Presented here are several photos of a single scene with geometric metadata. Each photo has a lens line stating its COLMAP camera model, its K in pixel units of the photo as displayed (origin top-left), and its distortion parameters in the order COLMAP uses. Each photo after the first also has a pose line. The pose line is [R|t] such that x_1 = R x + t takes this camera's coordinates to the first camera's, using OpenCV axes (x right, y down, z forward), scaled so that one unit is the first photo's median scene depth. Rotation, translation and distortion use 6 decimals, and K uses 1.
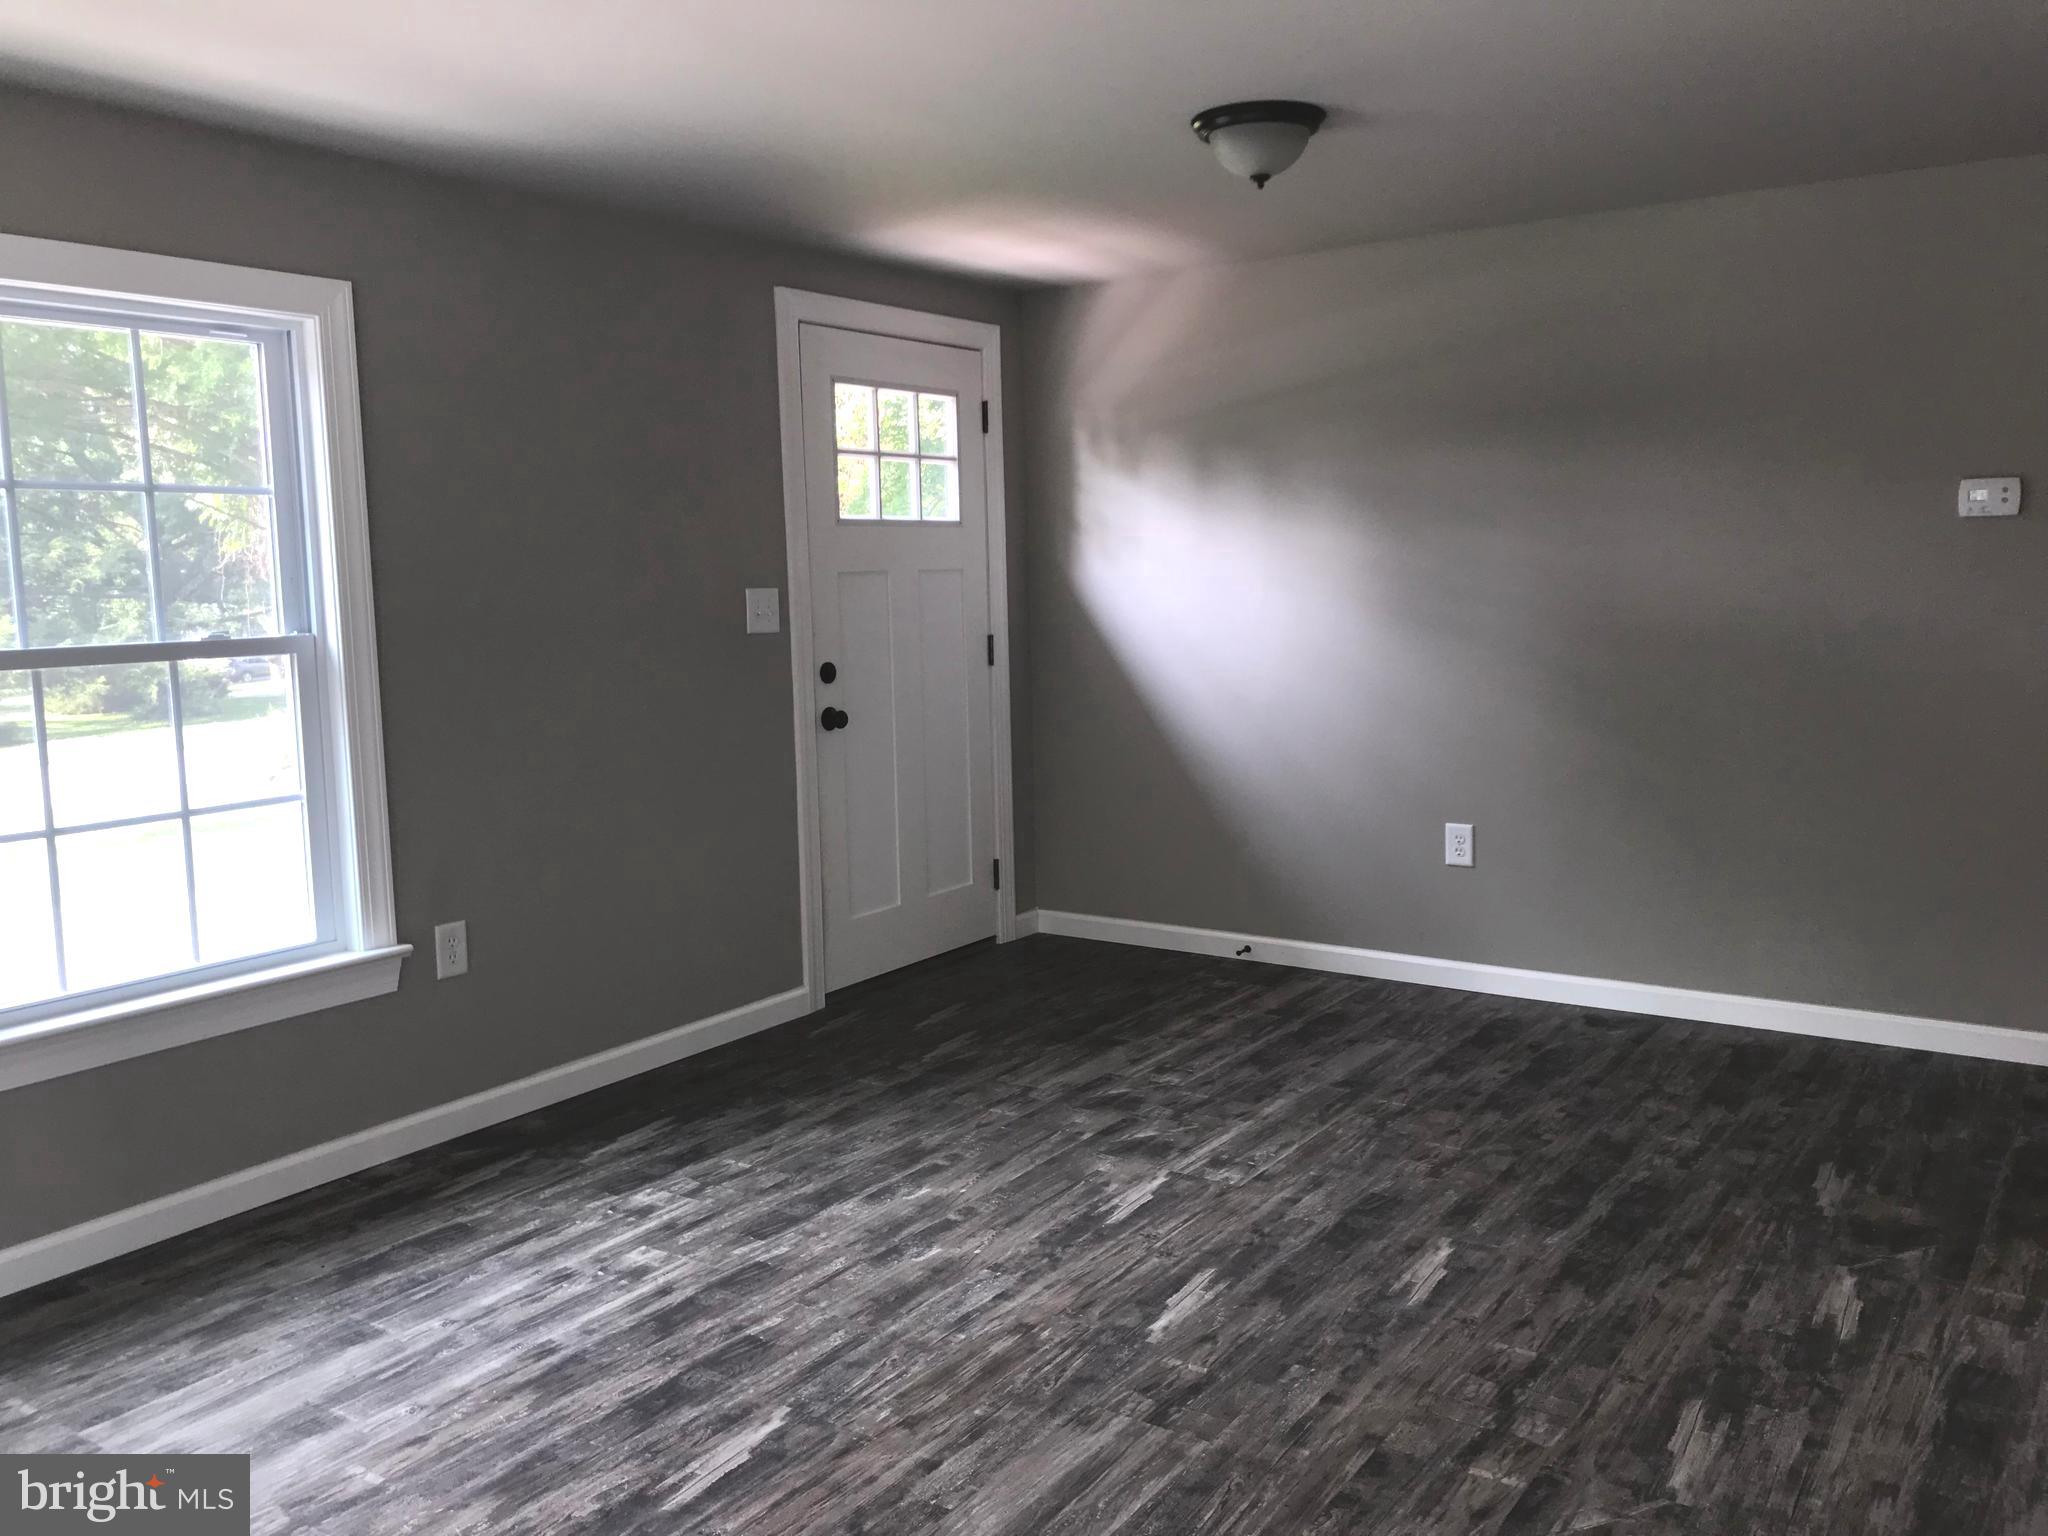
lens RADIAL K [[1672.3, 0, 1031.5], [0, 1672.3, 763.9], [0, 0, 1]] dist [0.031997, -0.023778]
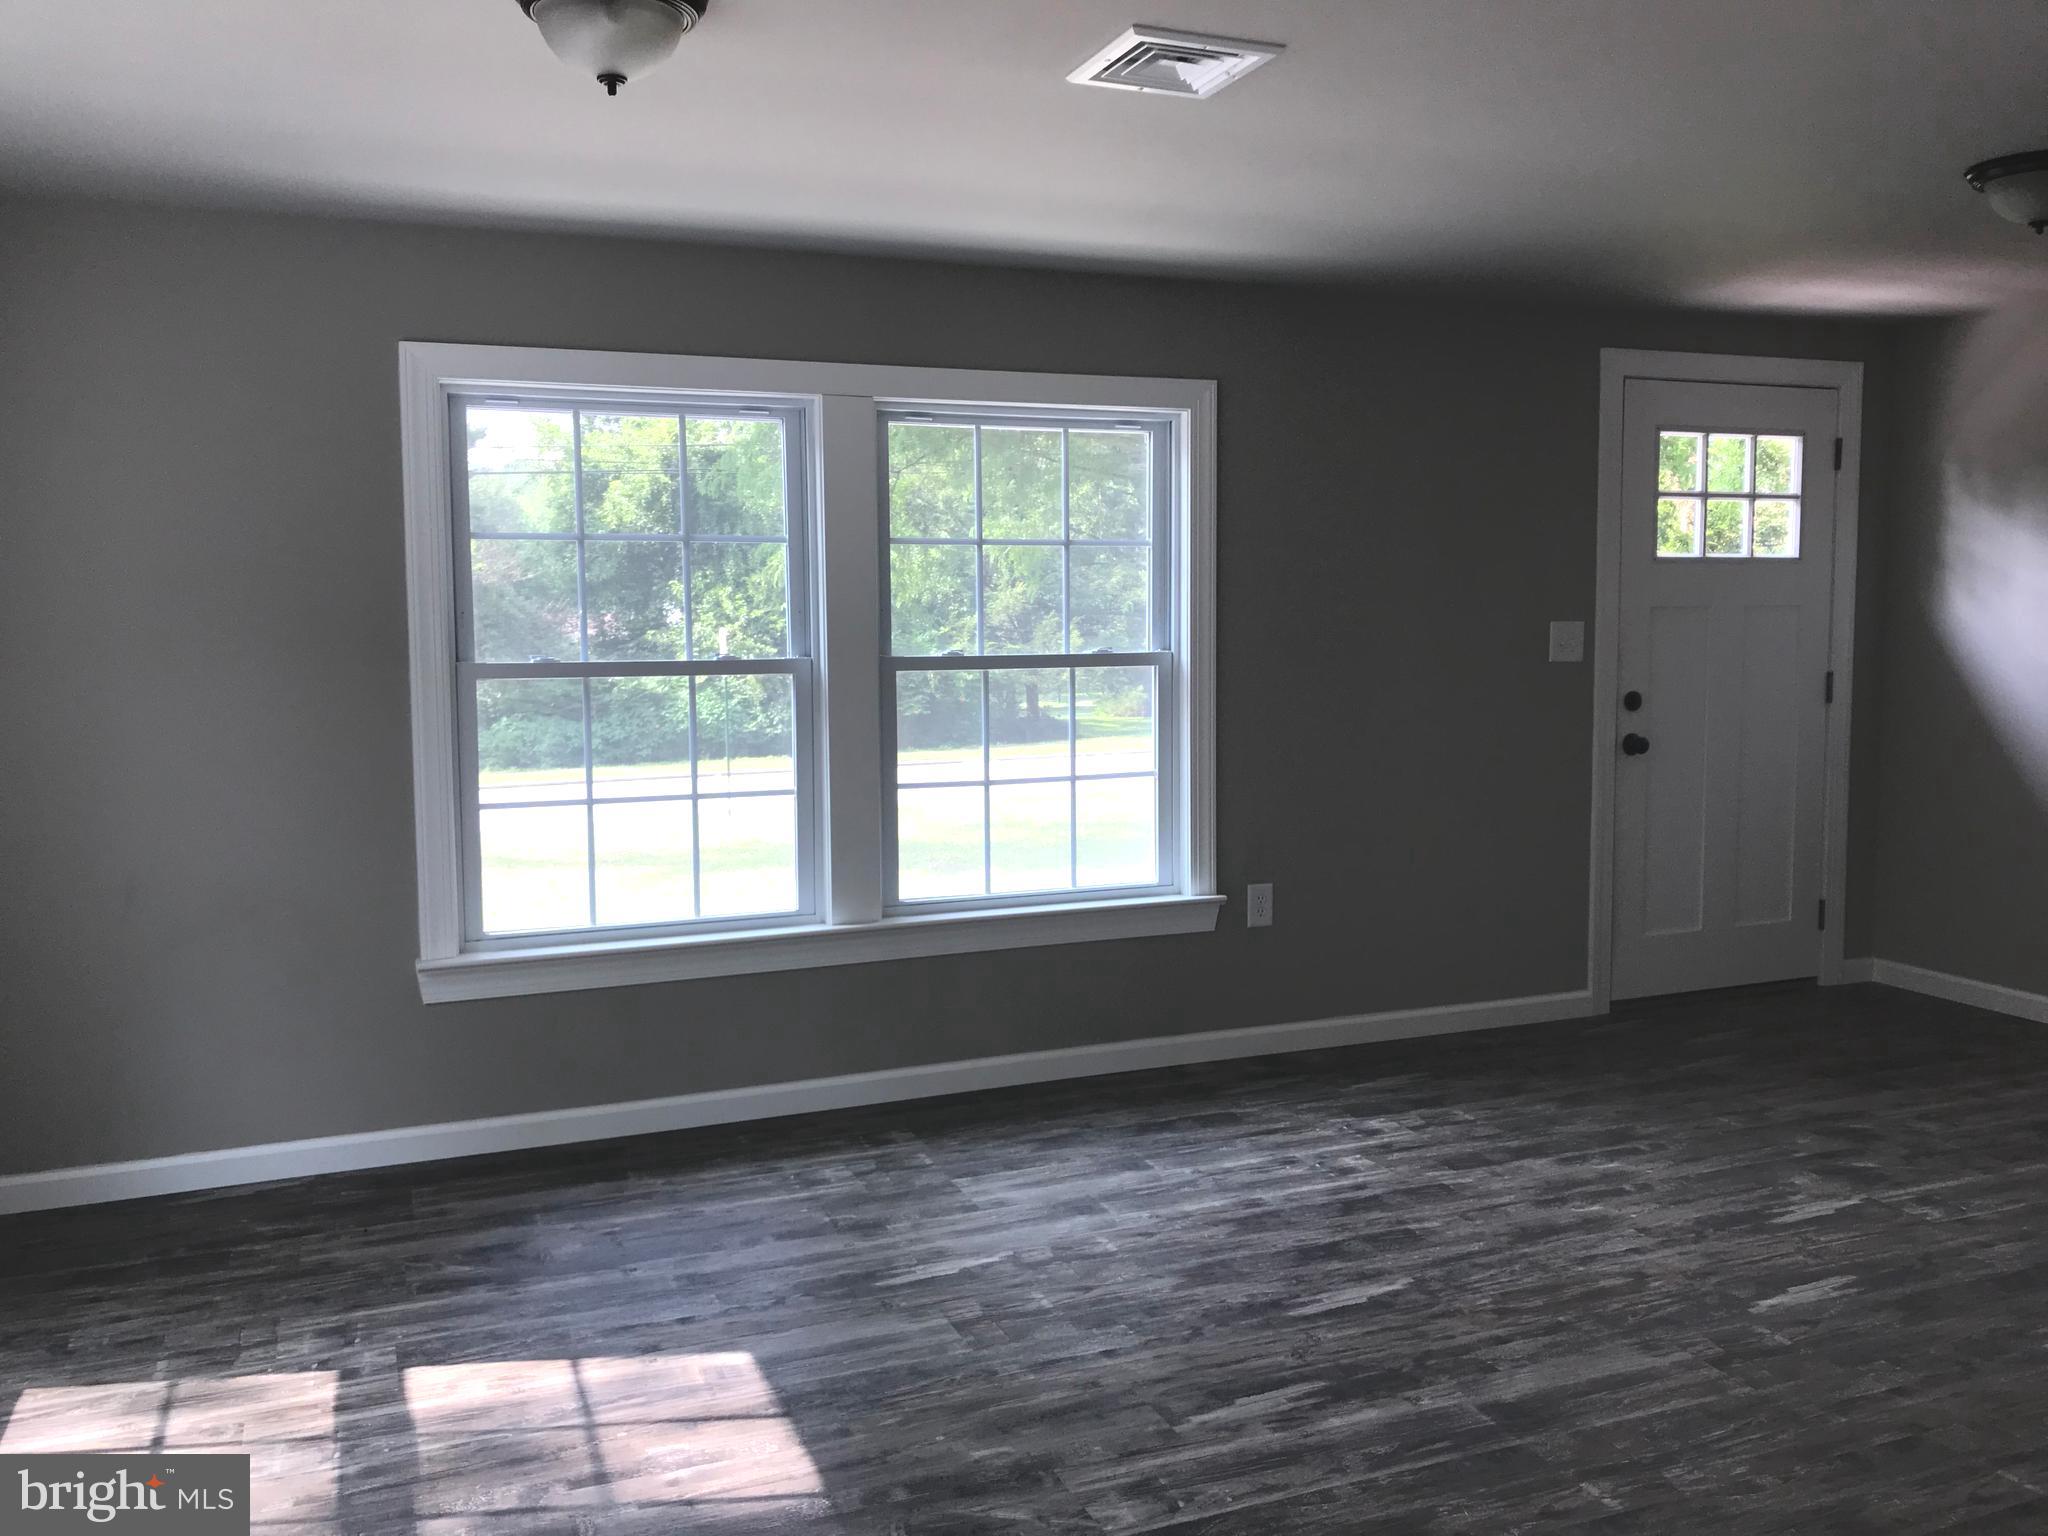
lens RADIAL K [[1672.3, 0, 1029.9], [0, 1672.3, 797.9], [0, 0, 1]] dist [0.031997, -0.023778]
pose [[0.836782, 0.079583, -0.541722, 0.206563], [-0.077431, 0.996637, 0.026808, 0.011568], [0.542033, 0.019513, 0.840130, -0.163874]]
